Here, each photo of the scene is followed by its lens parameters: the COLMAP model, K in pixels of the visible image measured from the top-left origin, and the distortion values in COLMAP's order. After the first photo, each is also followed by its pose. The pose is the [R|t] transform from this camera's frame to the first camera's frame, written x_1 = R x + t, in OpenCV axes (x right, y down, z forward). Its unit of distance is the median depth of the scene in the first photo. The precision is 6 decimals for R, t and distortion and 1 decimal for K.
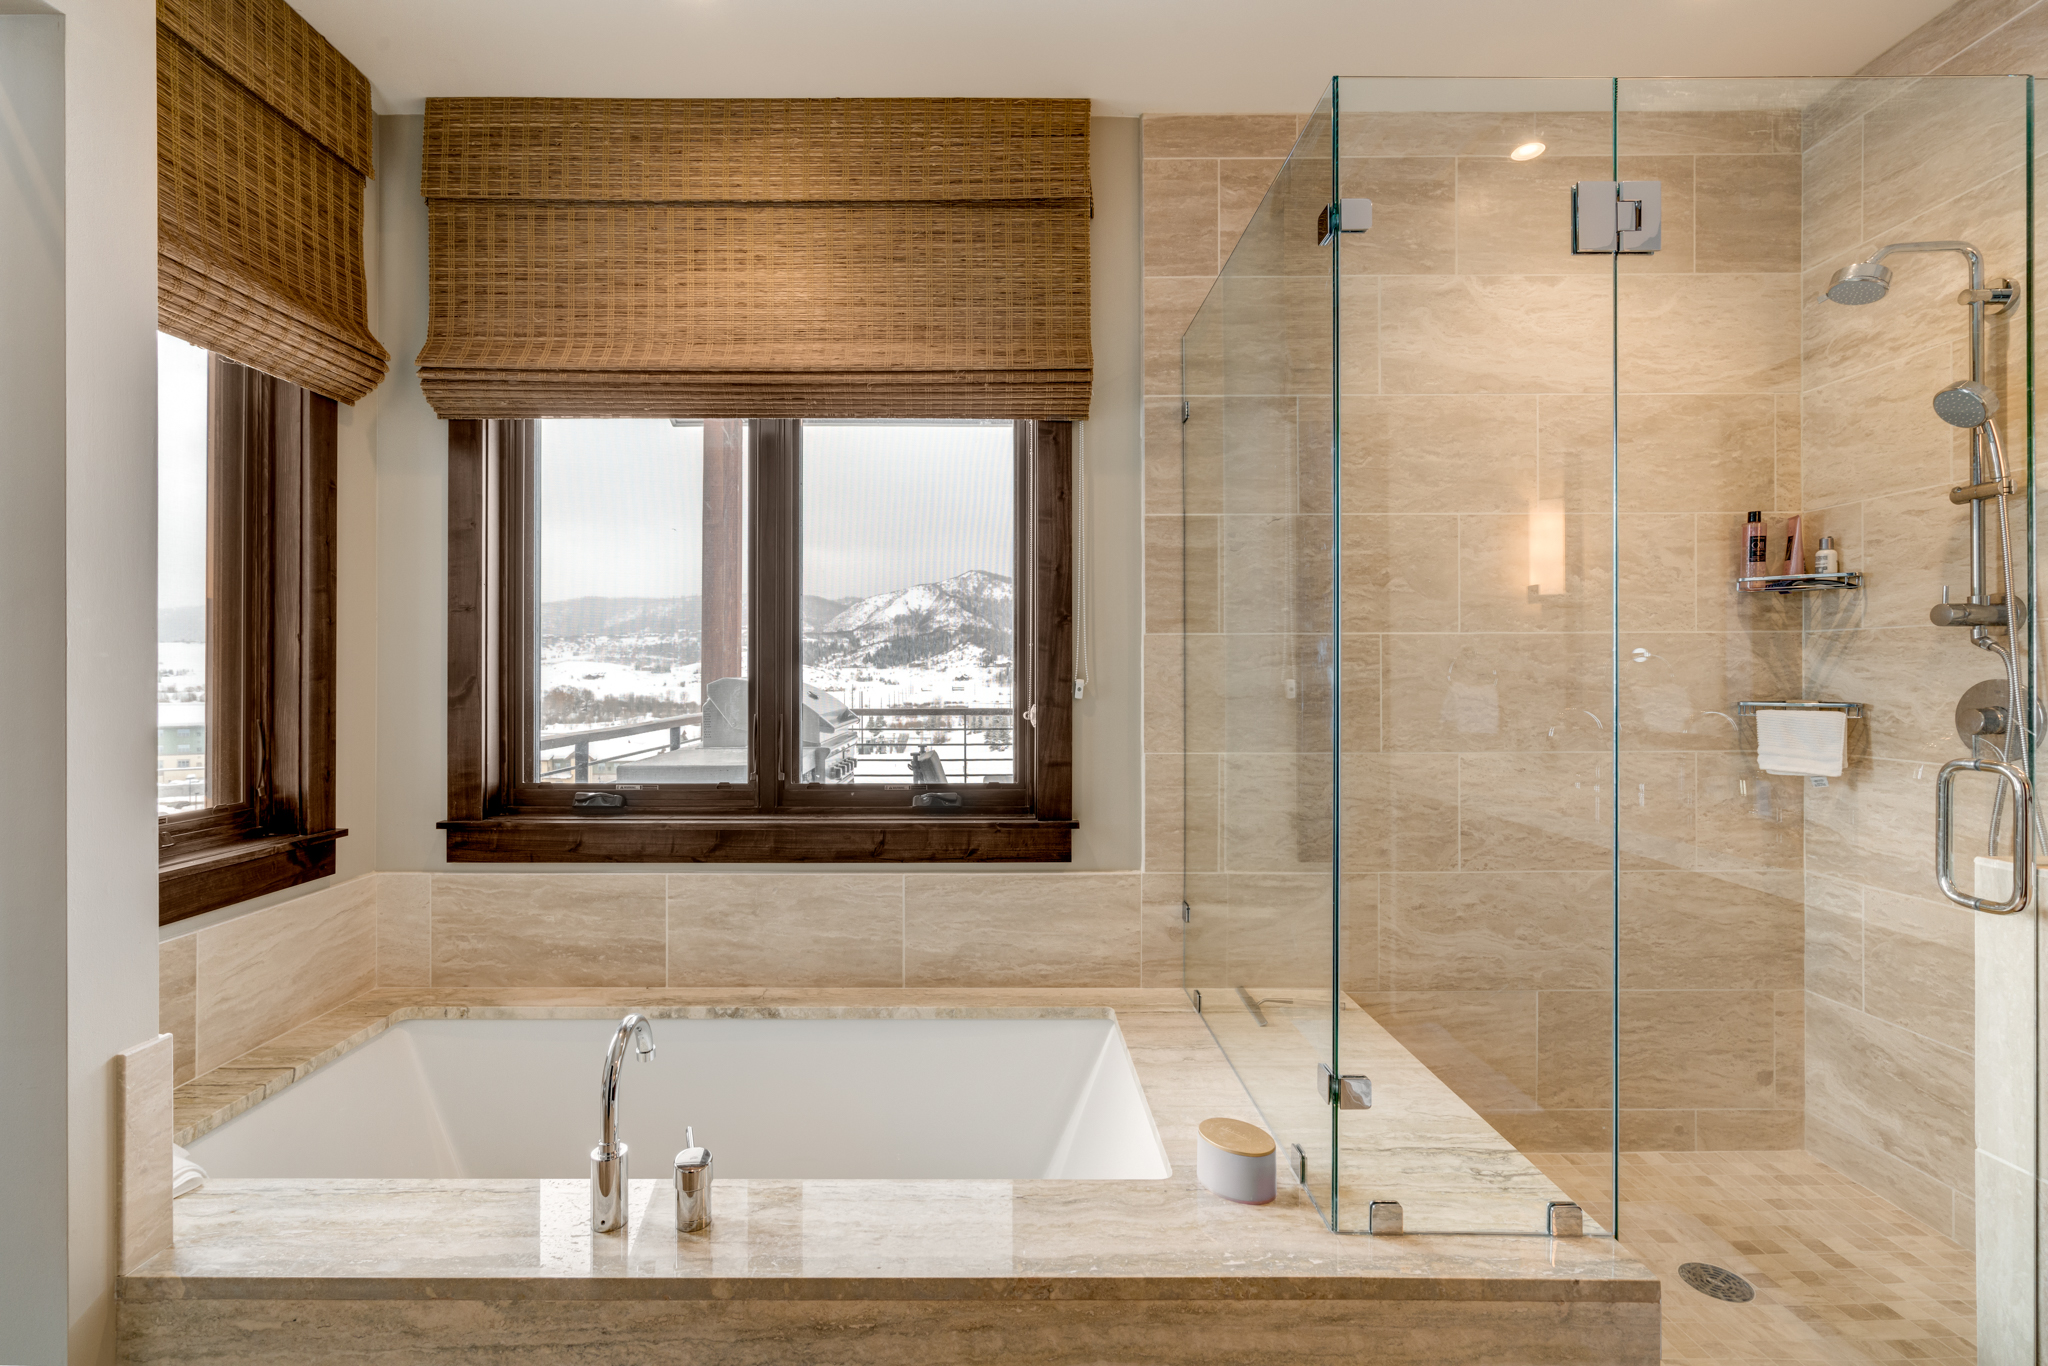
lens RADIAL K [[937.9, 0, 1024.5], [0, 937.9, 671.4], [0, 0, 1]] dist [-0.008402, 0.003906]
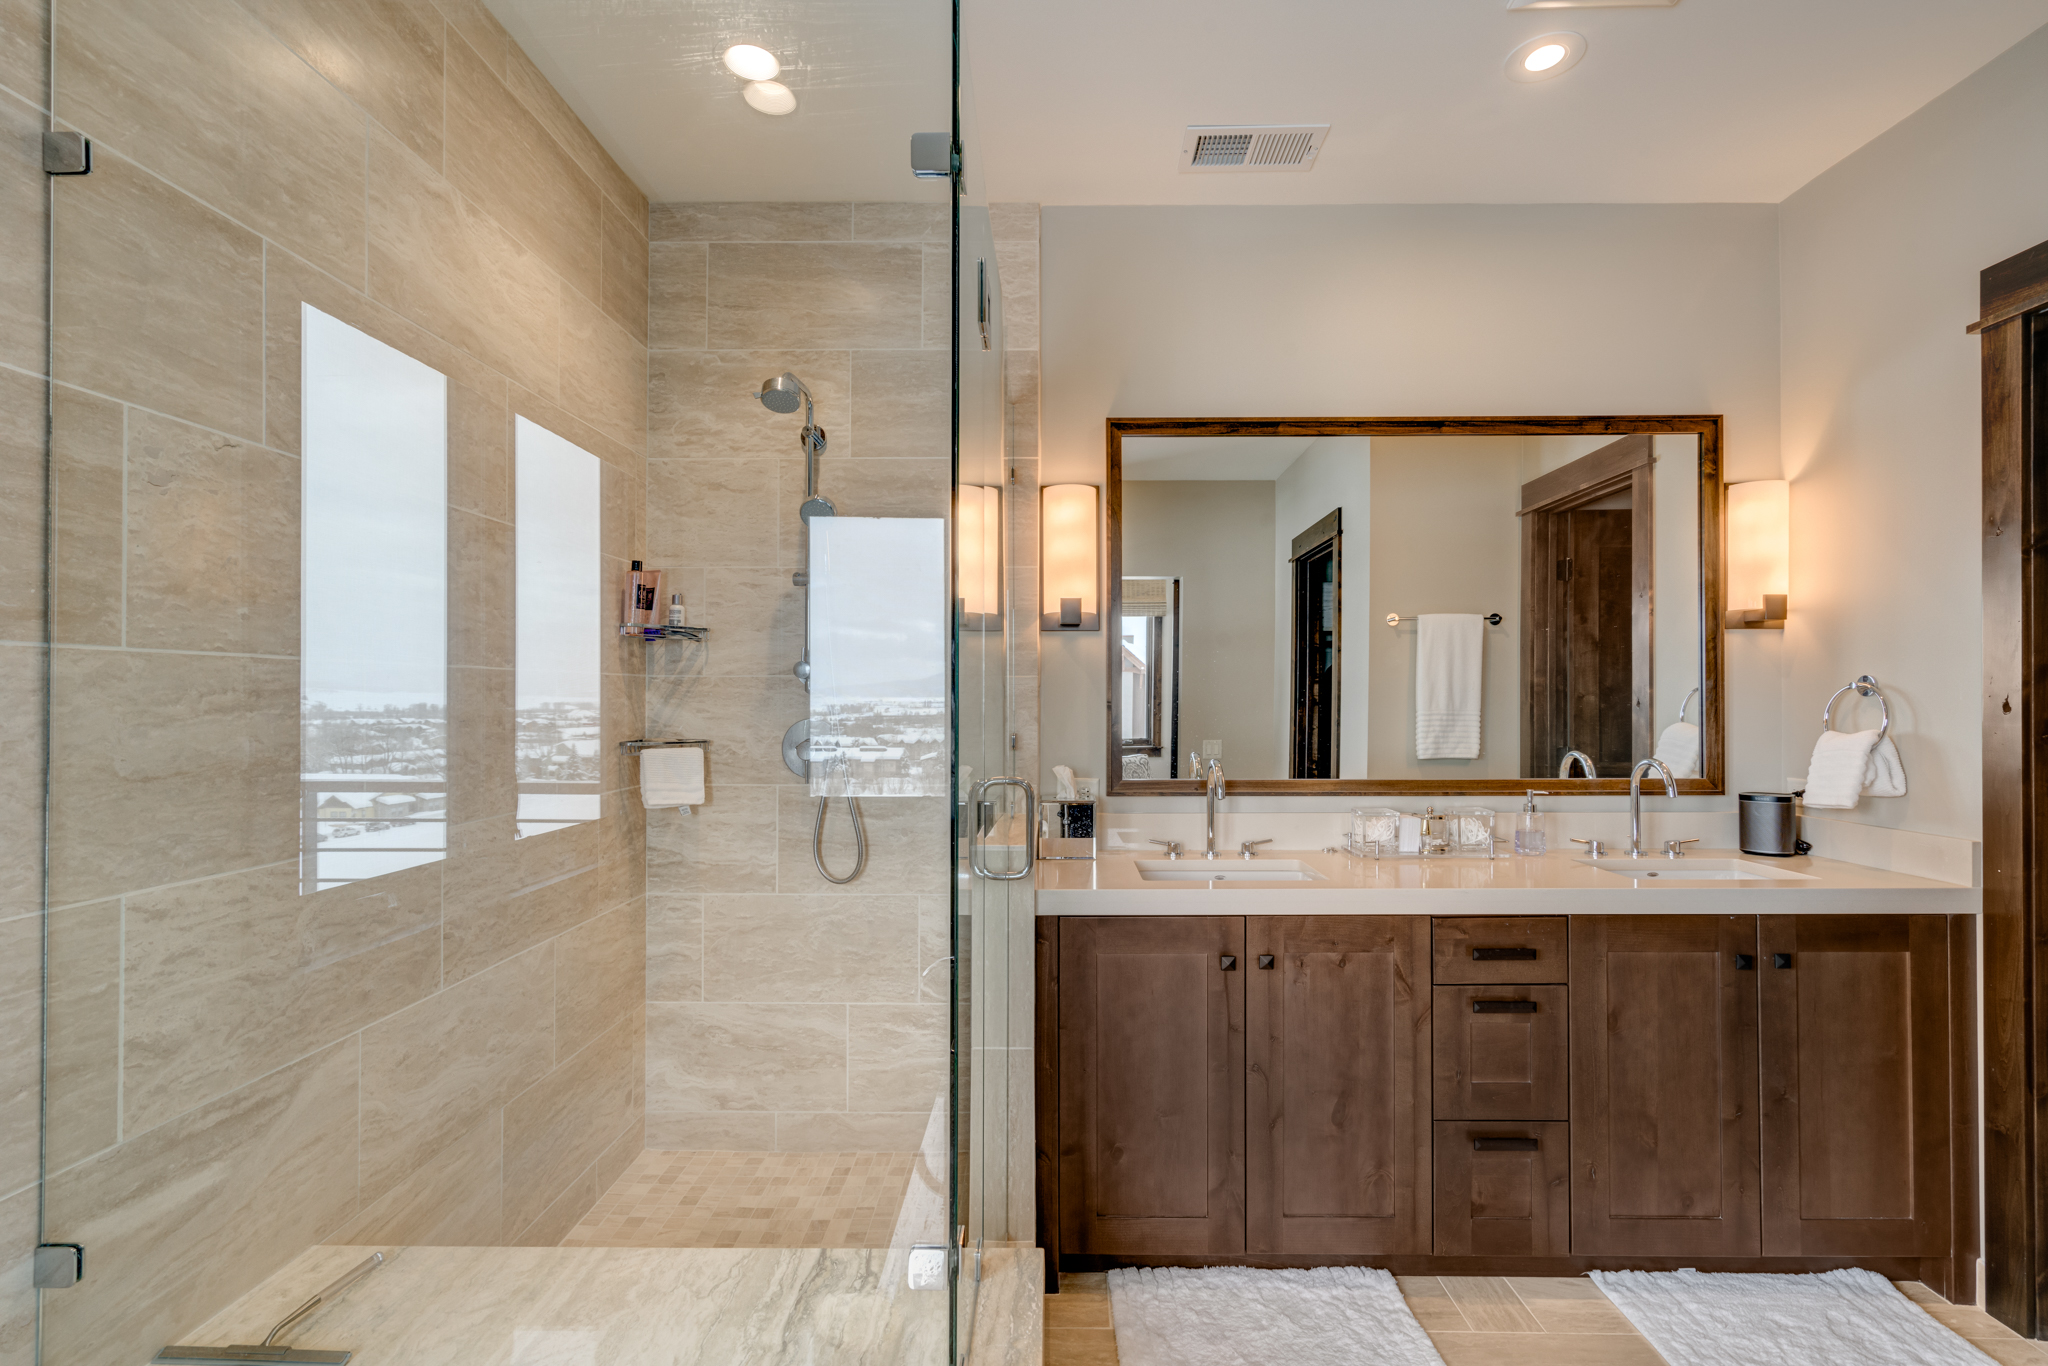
lens RADIAL K [[937.9, 0, 1041.4], [0, 937.9, 694.8], [0, 0, 1]] dist [-0.008402, 0.003906]
pose [[0.038250, 0.007014, 0.999244, -0.255483], [-0.003208, 0.999971, -0.006896, -0.014594], [-0.999263, -0.002942, 0.038271, 0.509121]]
